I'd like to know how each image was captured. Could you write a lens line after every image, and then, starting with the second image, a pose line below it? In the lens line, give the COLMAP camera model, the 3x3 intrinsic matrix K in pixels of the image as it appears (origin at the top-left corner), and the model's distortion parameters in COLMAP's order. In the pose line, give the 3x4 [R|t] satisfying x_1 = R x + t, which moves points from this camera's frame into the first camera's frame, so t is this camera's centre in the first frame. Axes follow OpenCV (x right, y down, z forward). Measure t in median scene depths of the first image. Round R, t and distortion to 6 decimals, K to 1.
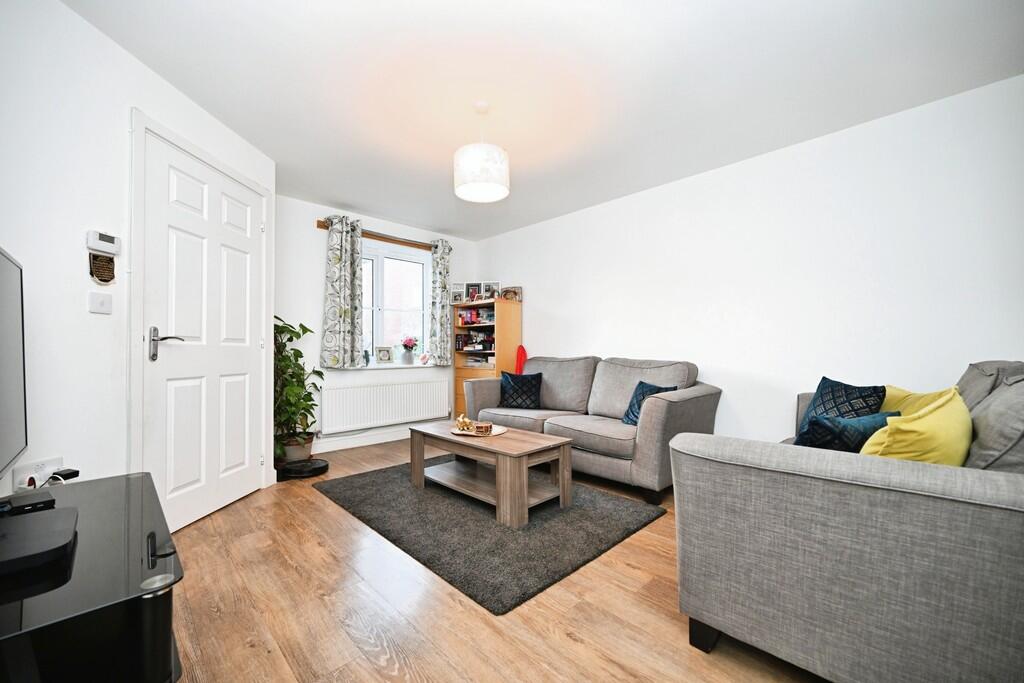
lens RADIAL K [[398.8, 0, 515.0], [0, 398.8, 343.0], [0, 0, 1]] dist [-0.000732, -0.000102]
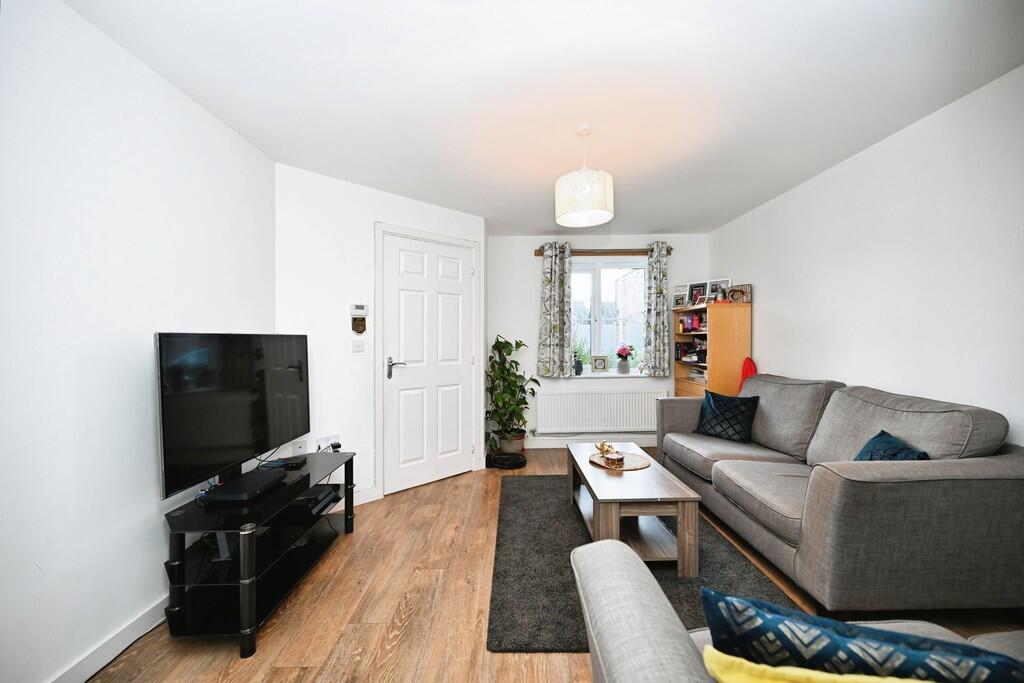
lens RADIAL K [[398.8, 0, 514.1], [0, 398.8, 339.7], [0, 0, 1]] dist [-0.000732, -0.000102]
pose [[0.720175, -0.007728, -0.693750, 0.281114], [0.022417, 0.999675, 0.012135, -0.060698], [0.693430, -0.024291, 0.720114, 0.109851]]
